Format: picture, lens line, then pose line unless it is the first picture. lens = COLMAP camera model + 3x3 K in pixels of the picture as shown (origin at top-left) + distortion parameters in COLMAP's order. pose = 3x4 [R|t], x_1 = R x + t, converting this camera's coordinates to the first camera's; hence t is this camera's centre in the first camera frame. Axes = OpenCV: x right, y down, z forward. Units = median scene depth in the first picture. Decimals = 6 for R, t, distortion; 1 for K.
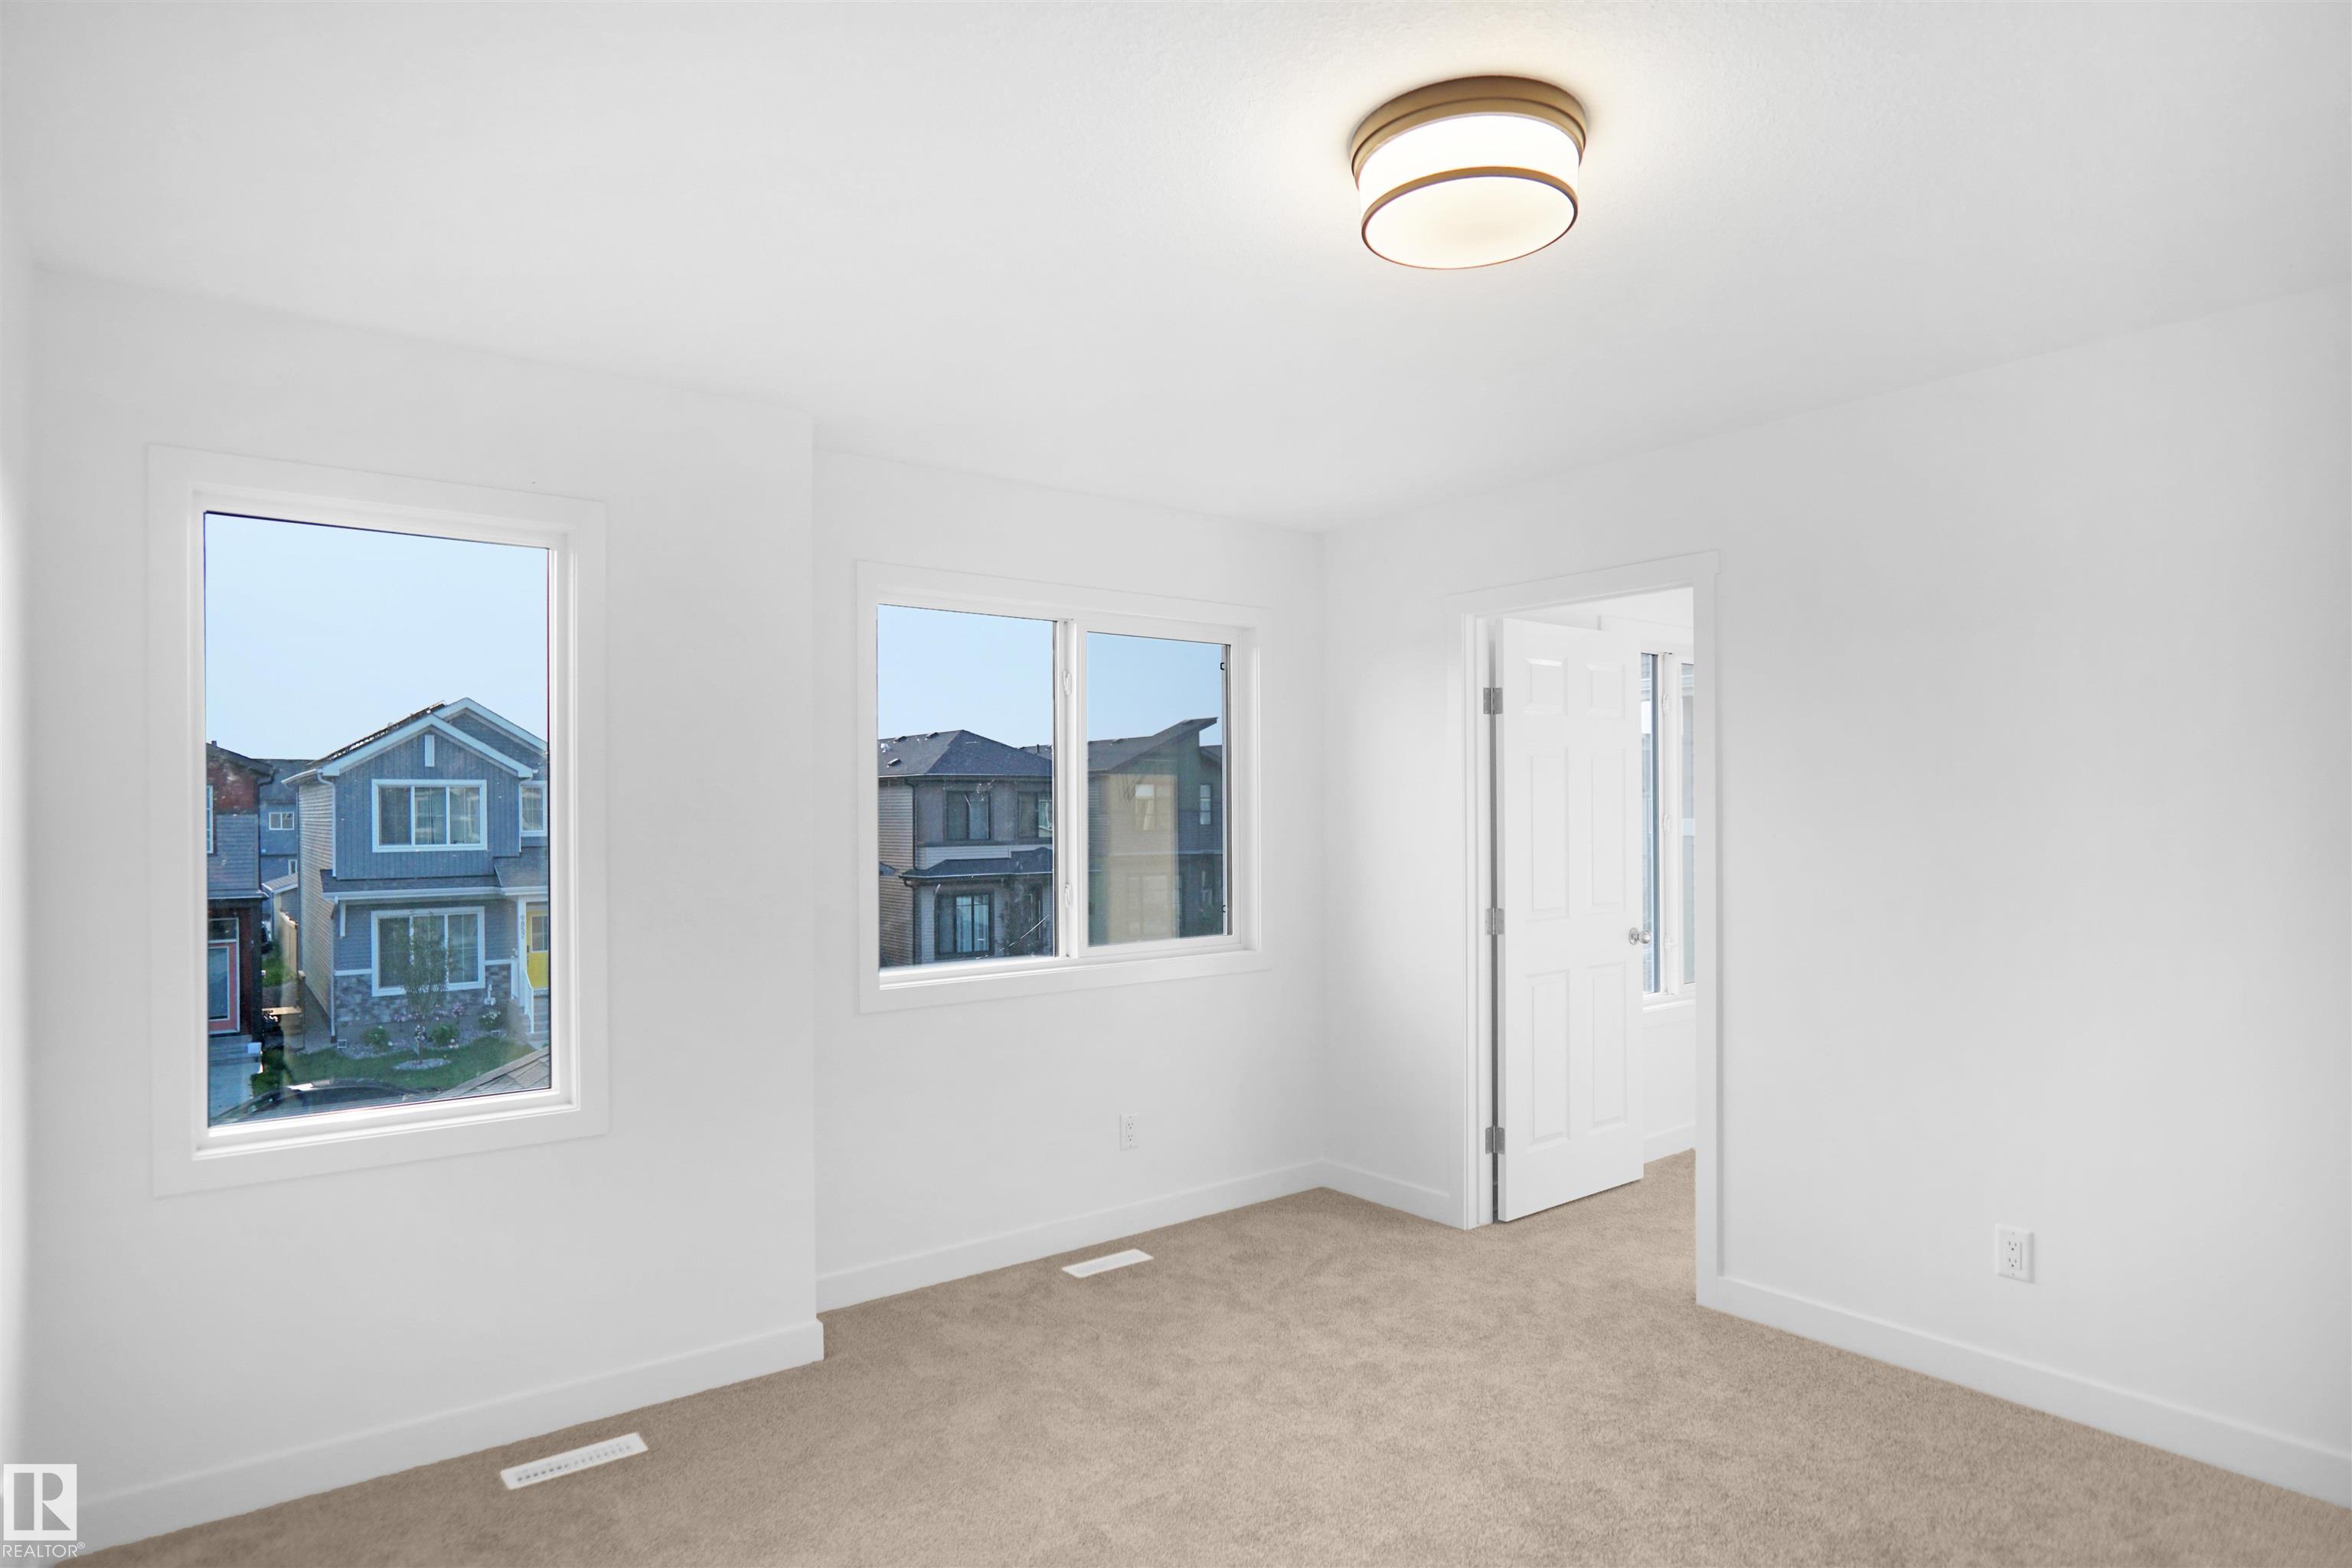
lens RADIAL K [[1290.5, 0, 1176.0], [0, 1290.5, 784.0], [0, 0, 1]] dist [-0.039419, 0.014887]
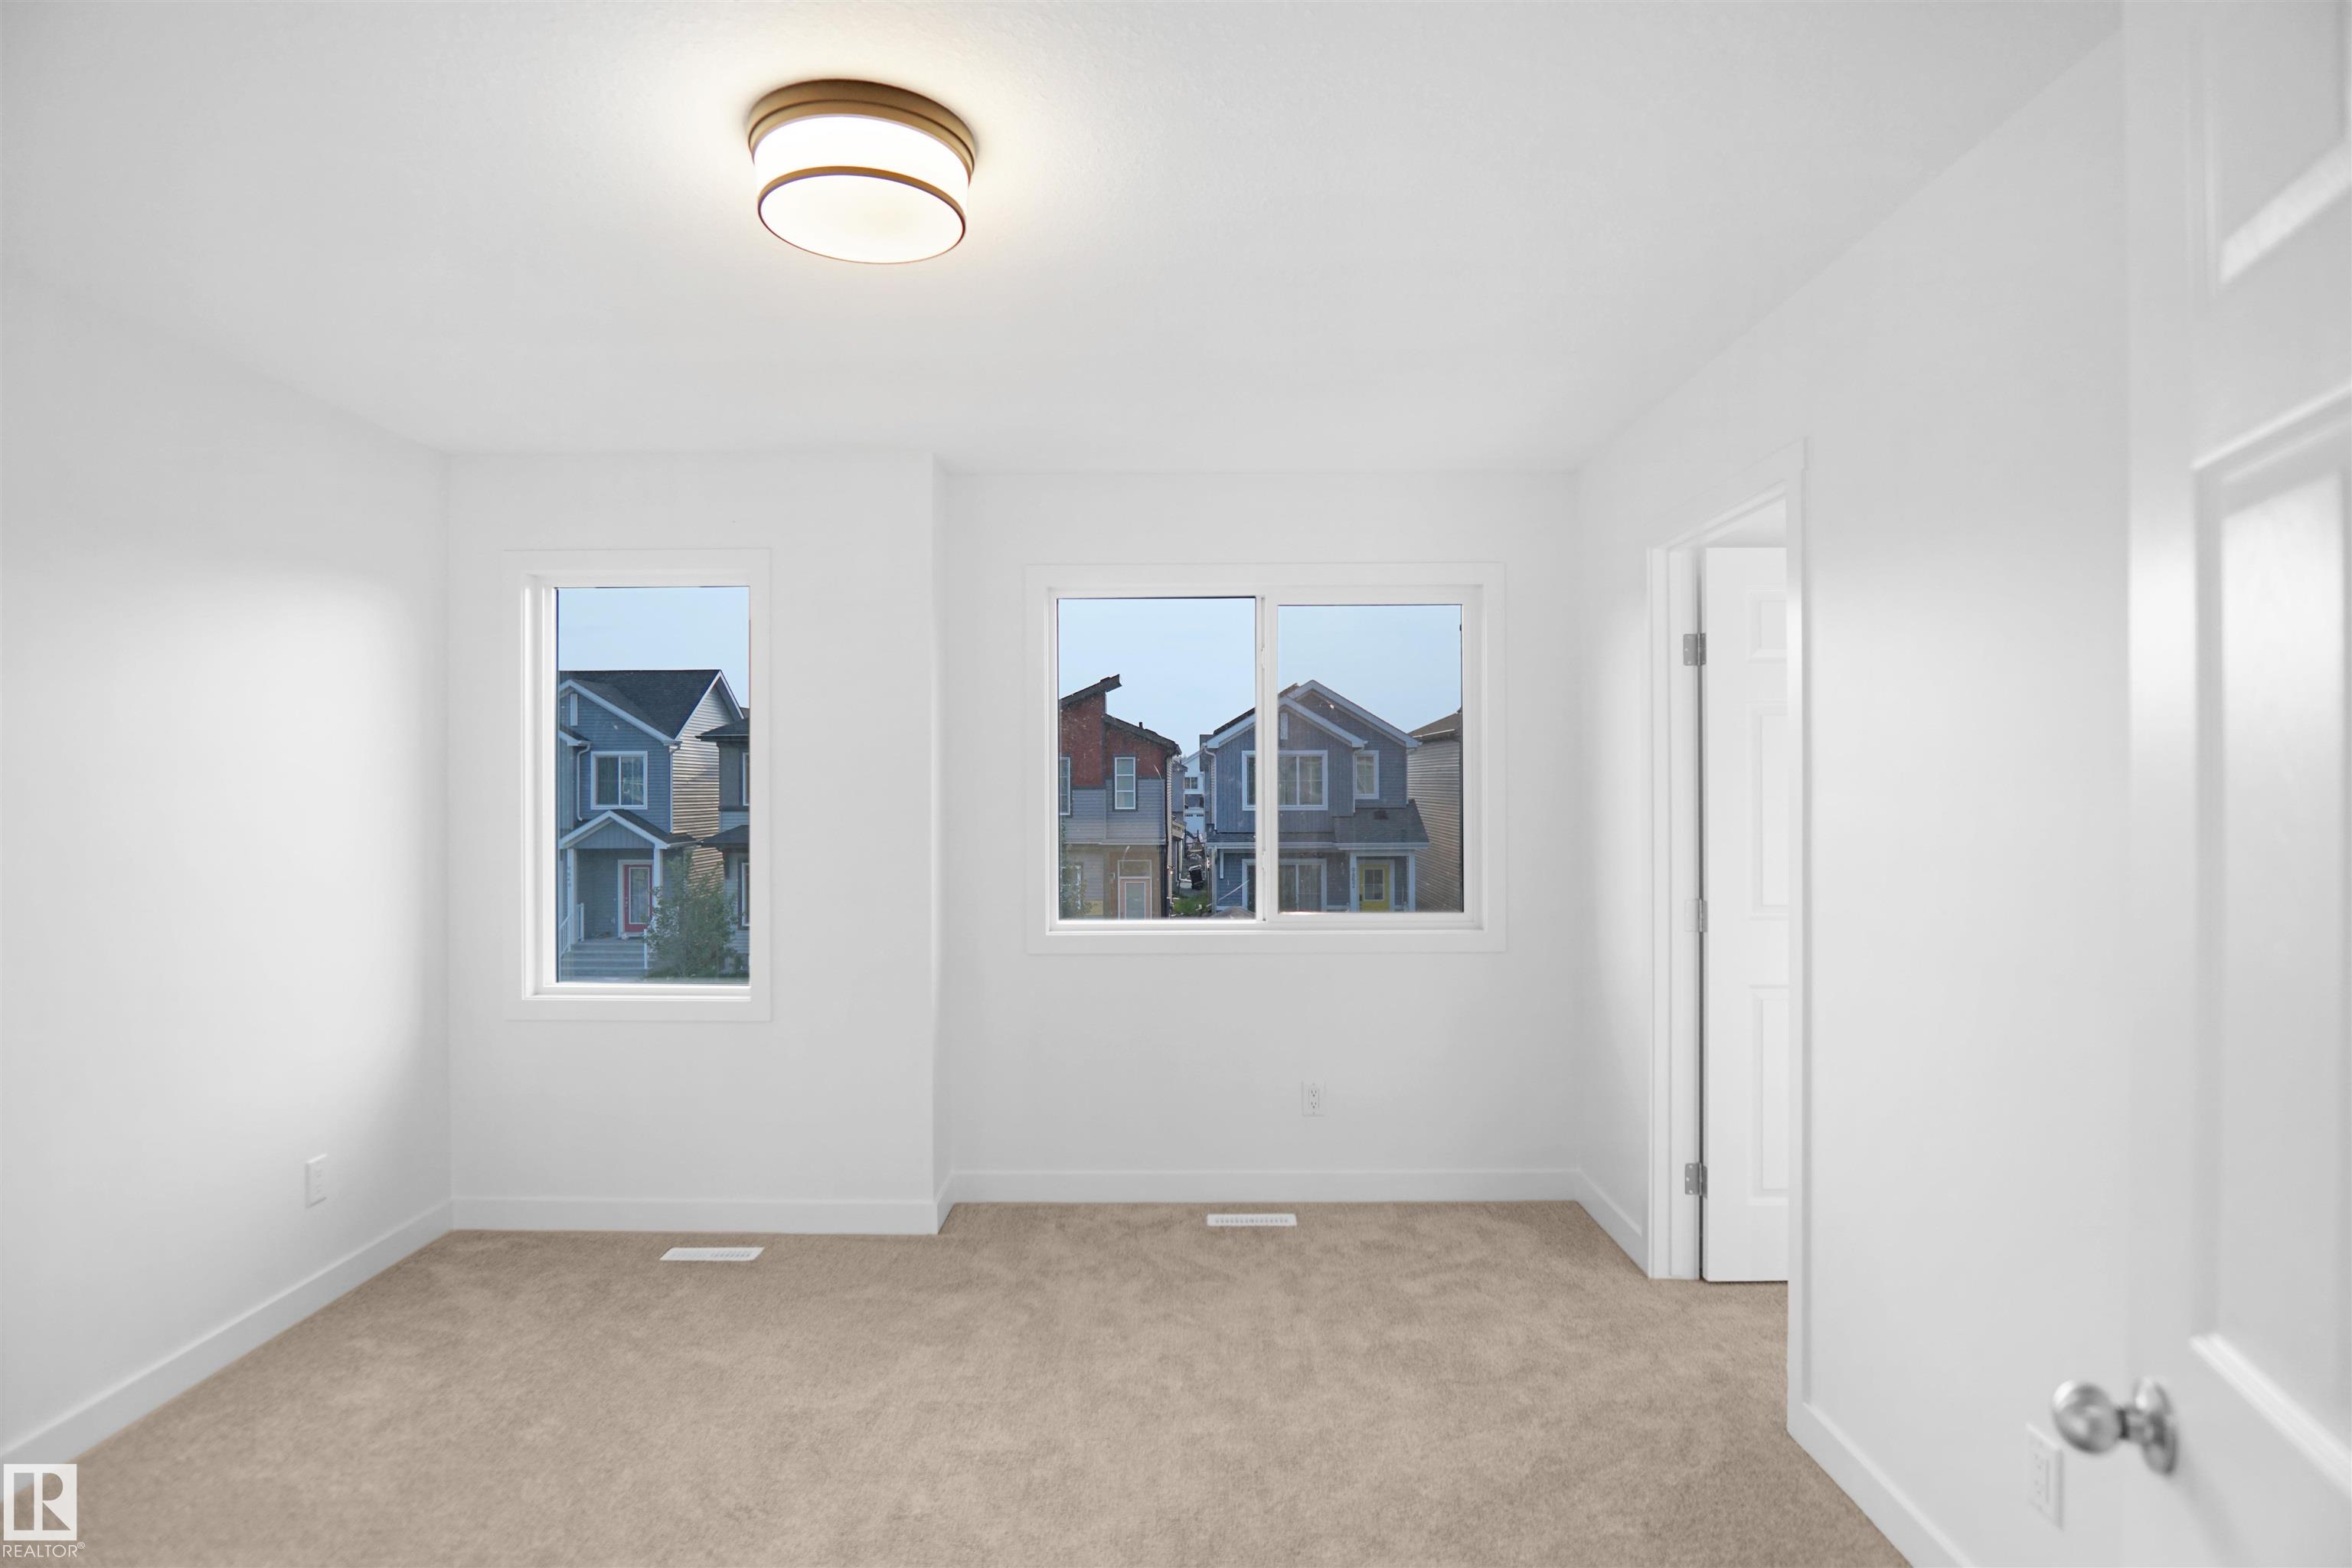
lens RADIAL K [[1256.8, 0, 1189.6], [0, 1256.8, 770.0], [0, 0, 1]] dist [-0.037962, 0.009813]
pose [[0.790528, 0.000334, -0.612426, 0.489074], [0.008988, 0.999886, 0.012147, -0.000163], [0.612360, -0.015107, 0.790434, 0.171485]]
